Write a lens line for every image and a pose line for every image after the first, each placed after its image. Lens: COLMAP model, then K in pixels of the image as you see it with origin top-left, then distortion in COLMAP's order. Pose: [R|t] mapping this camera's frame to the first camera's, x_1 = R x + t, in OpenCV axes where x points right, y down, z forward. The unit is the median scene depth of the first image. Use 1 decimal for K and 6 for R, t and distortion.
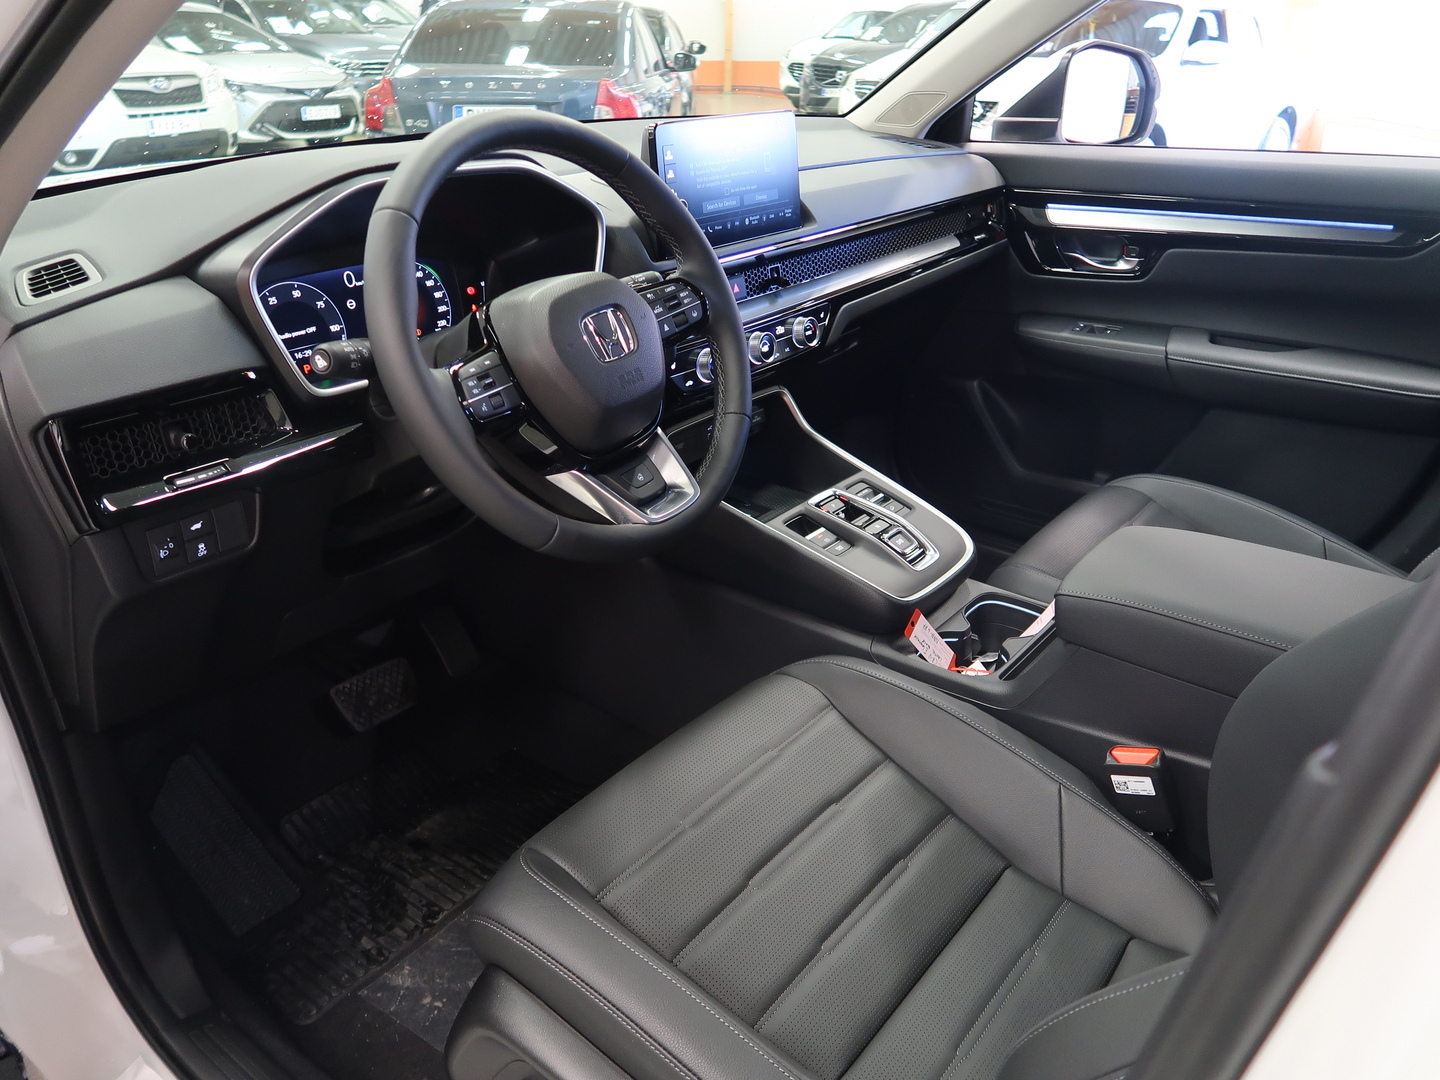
lens RADIAL K [[1120.2, 0, 710.6], [0, 1120.2, 541.2], [0, 0, 1]] dist [-0.022048, 0.008052]
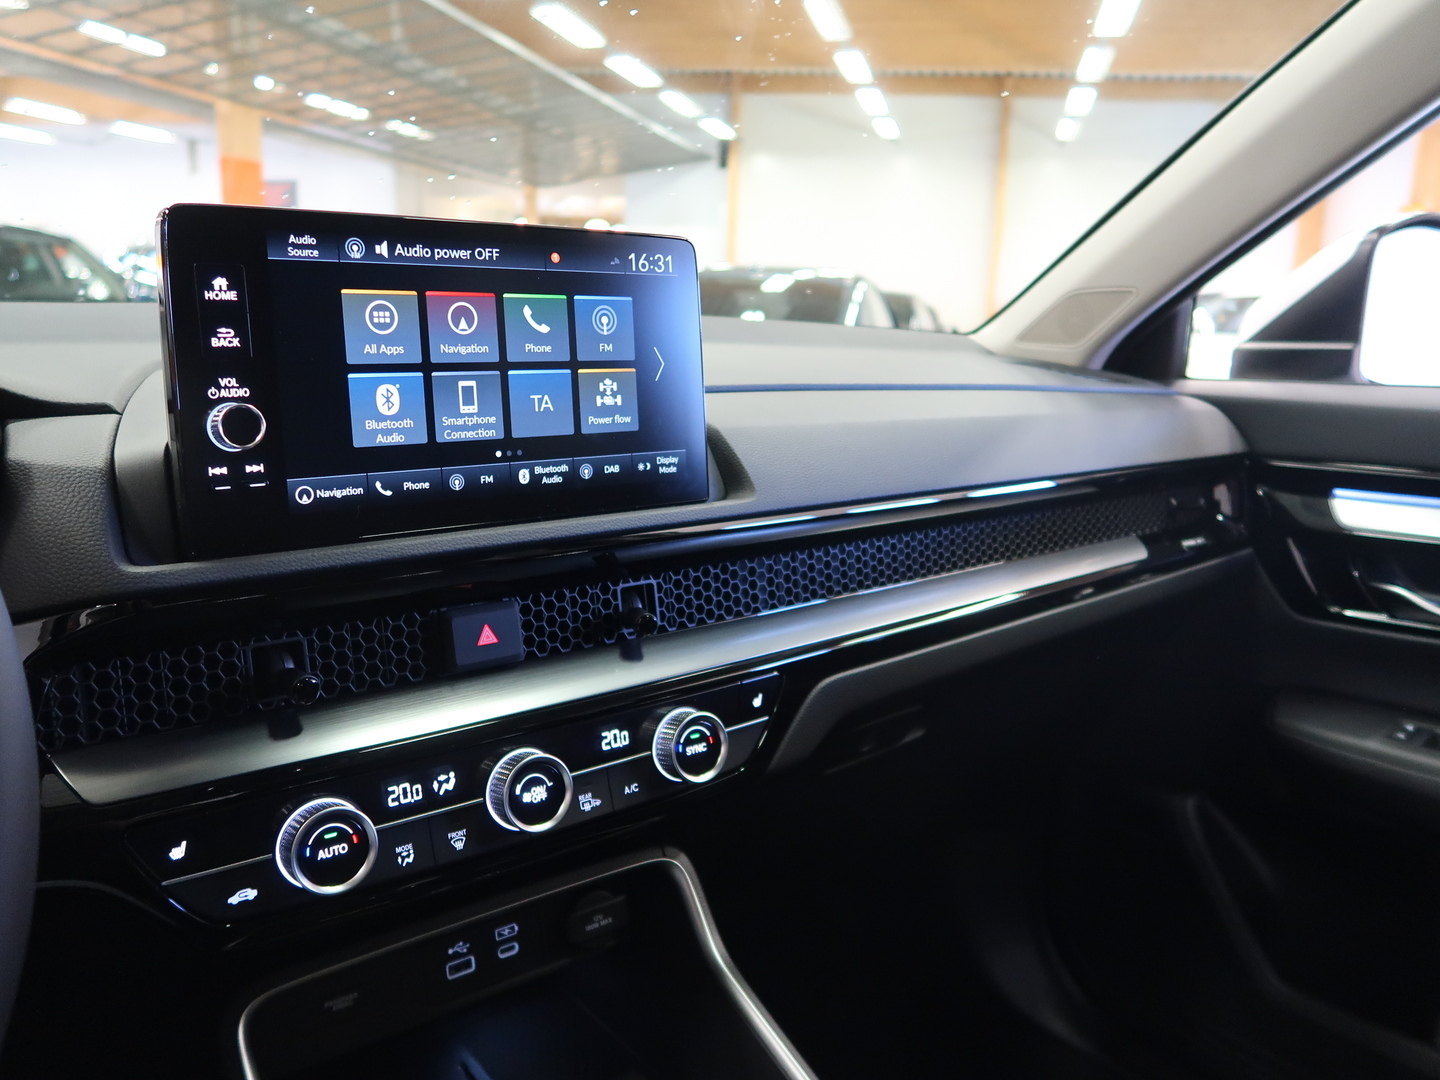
lens RADIAL K [[1120.2, 0, 730.0], [0, 1120.2, 529.7], [0, 0, 1]] dist [-0.022048, 0.008052]
pose [[0.973819, 0.064985, -0.217836, 0.140619], [-0.115883, 0.966320, -0.229774, -0.130623], [0.195568, 0.249002, 0.948552, 0.451852]]
